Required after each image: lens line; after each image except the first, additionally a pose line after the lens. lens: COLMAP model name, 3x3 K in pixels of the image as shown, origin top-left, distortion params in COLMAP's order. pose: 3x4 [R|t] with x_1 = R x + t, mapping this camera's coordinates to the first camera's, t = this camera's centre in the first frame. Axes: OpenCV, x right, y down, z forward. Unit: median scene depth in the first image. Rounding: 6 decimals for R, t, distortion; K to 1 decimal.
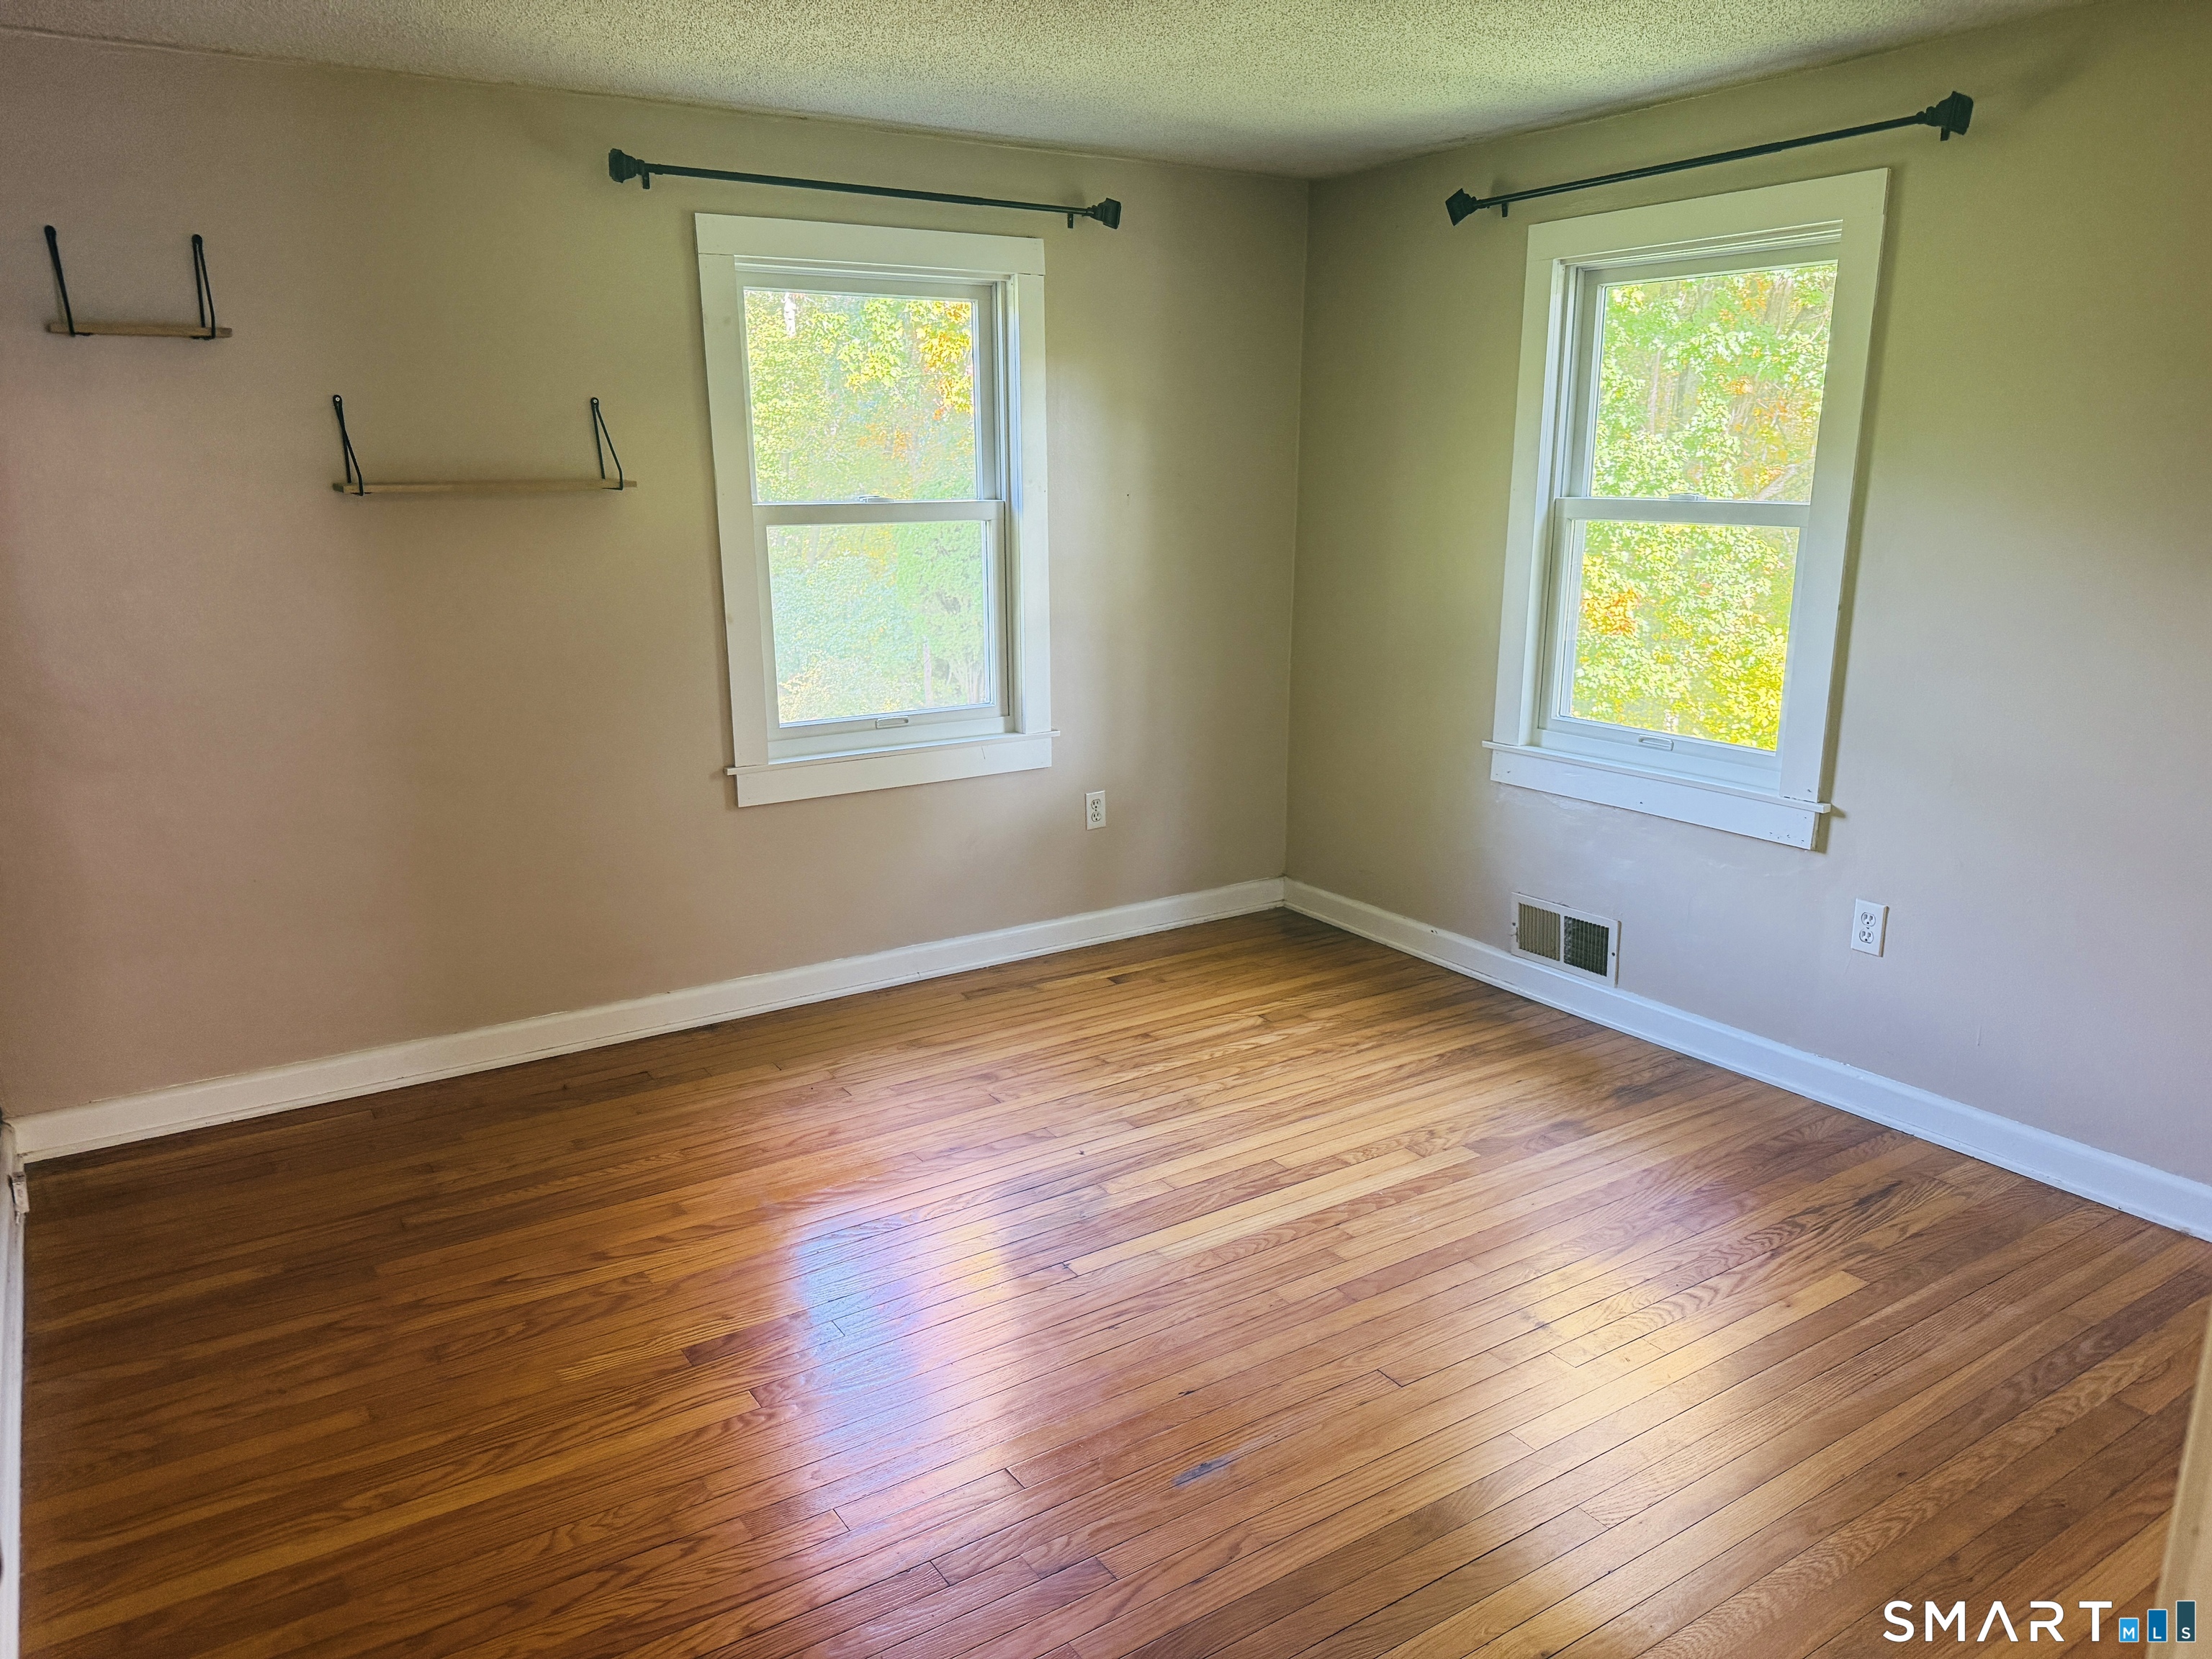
lens RADIAL K [[1559.5, 0, 1101.8], [0, 1559.5, 840.6], [0, 0, 1]] dist [0.060065, -0.068562]
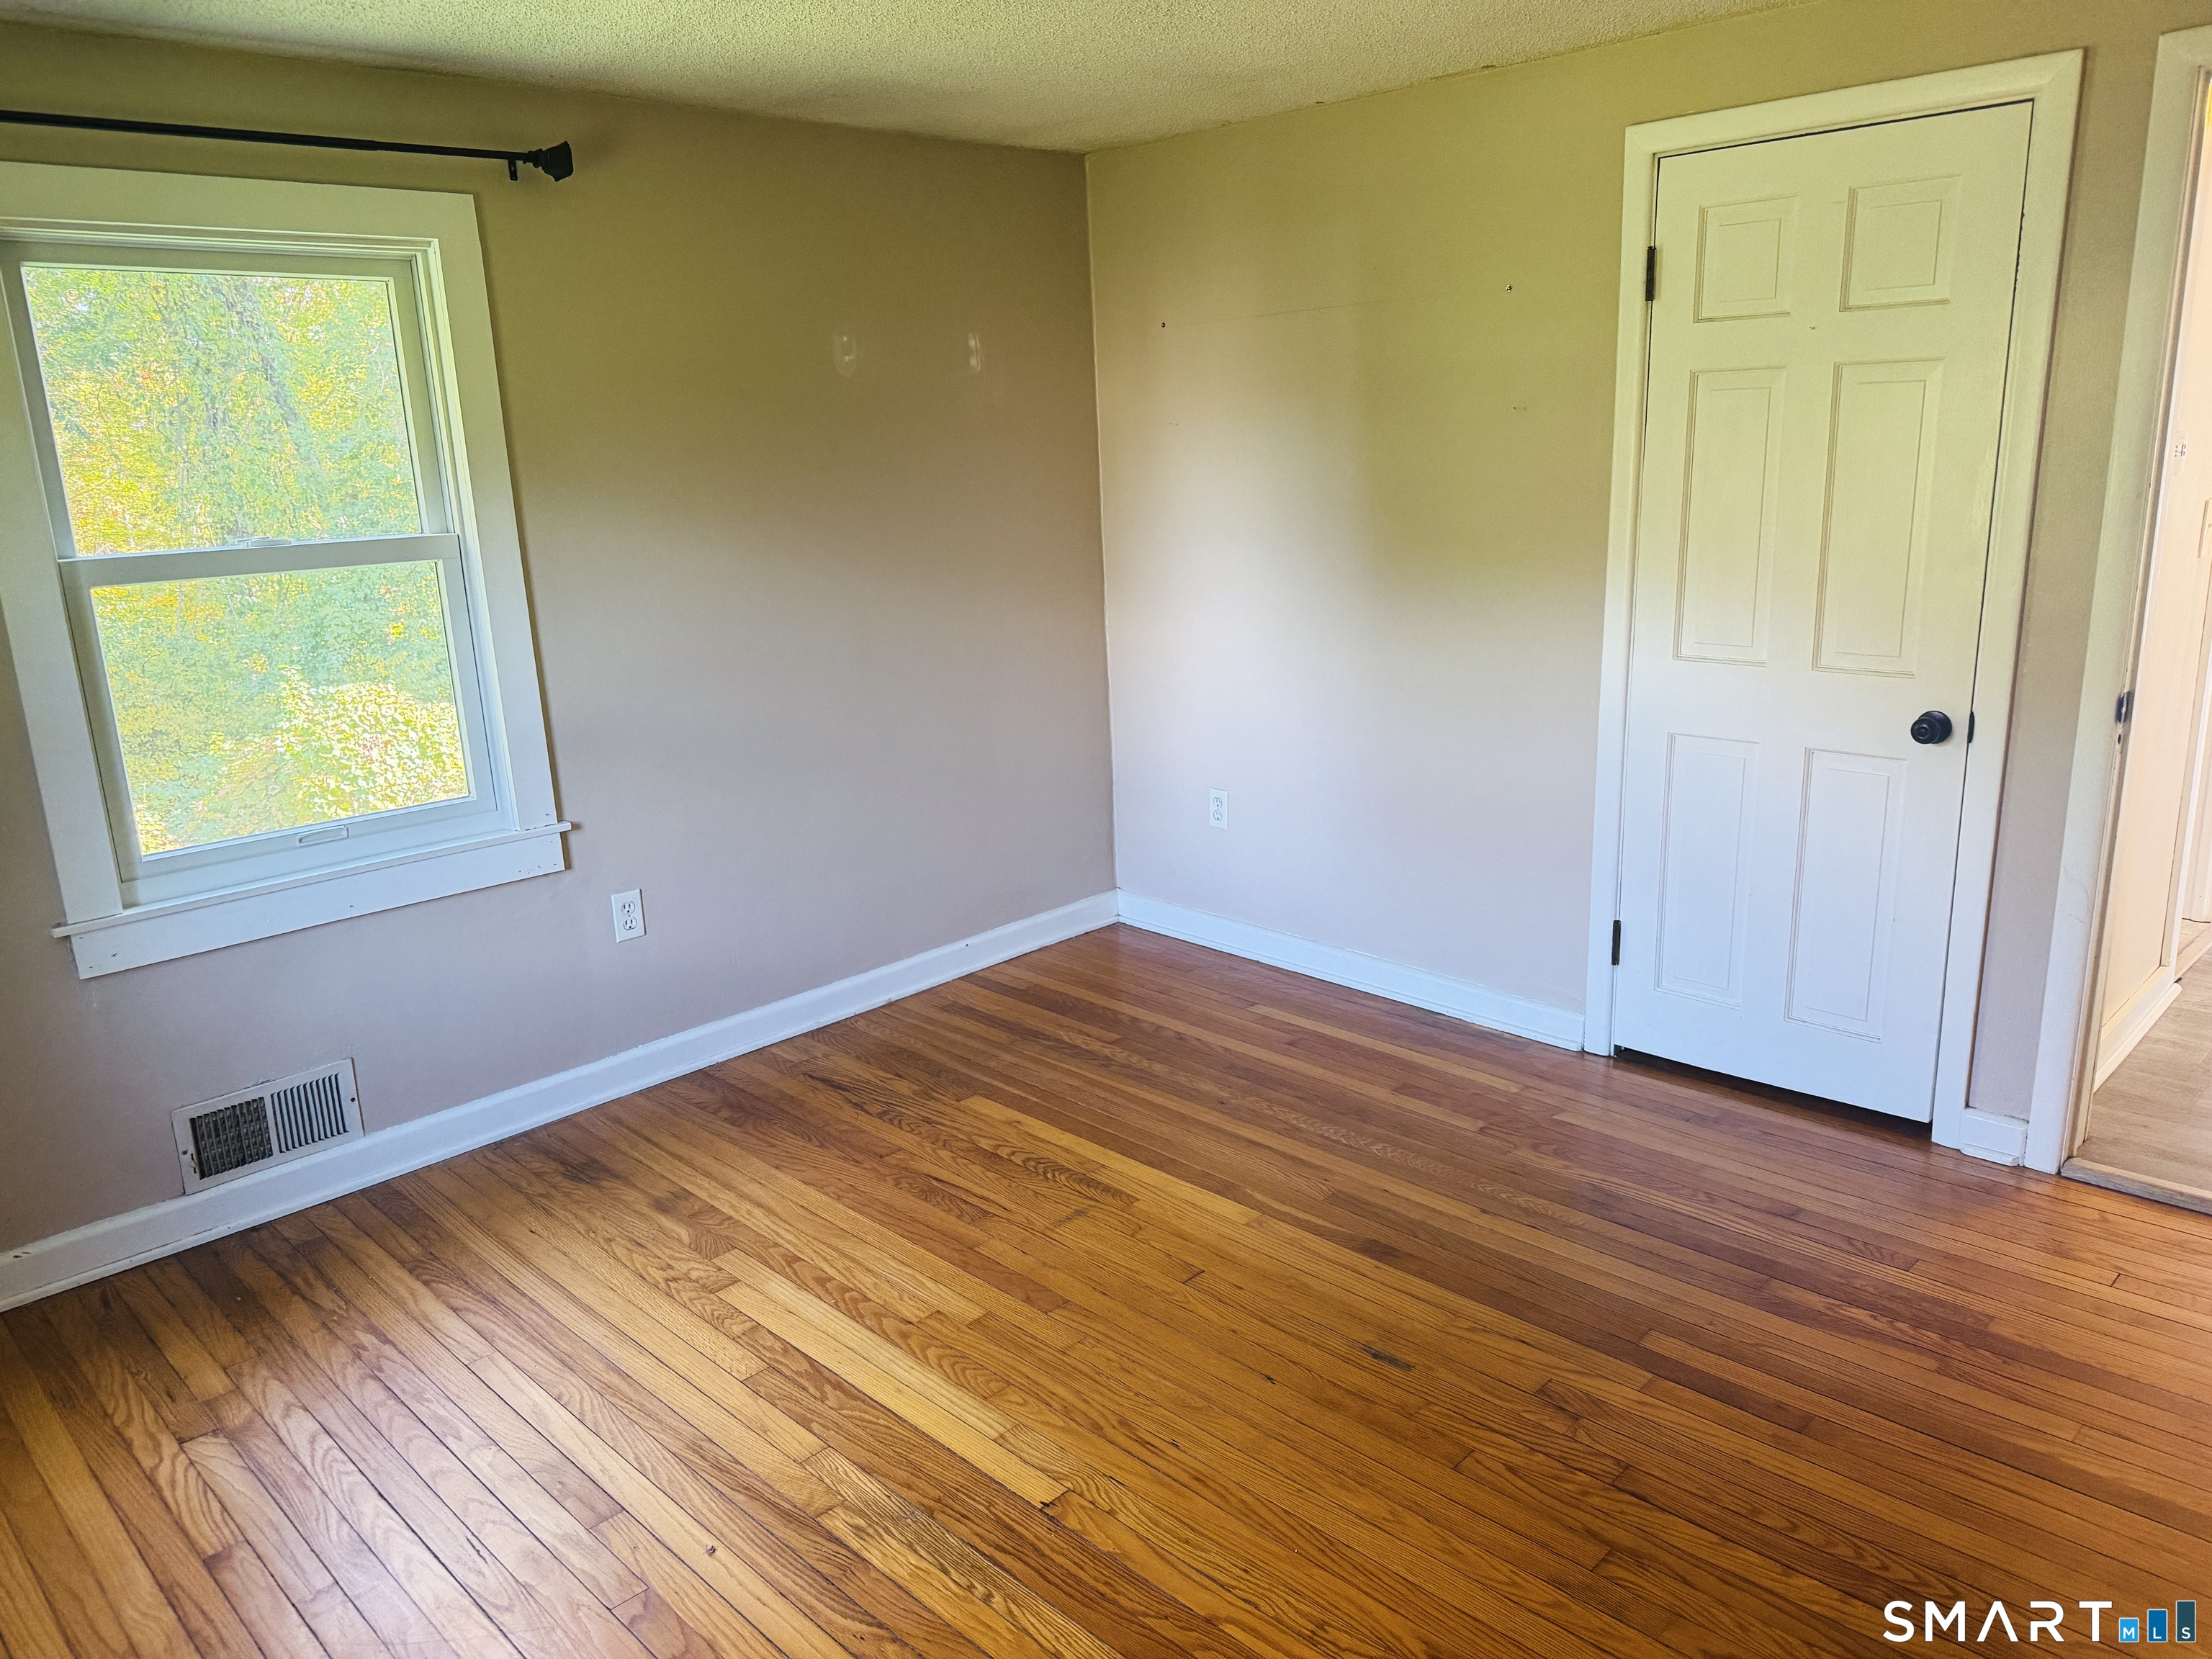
lens RADIAL K [[1559.5, 0, 1099.1], [0, 1559.5, 823.3], [0, 0, 1]] dist [0.060065, -0.068562]
pose [[-0.214615, -0.216655, 0.952366, -0.578703], [0.271829, 0.923312, 0.271302, -0.202660], [-0.938110, 0.317106, -0.139264, 0.812397]]
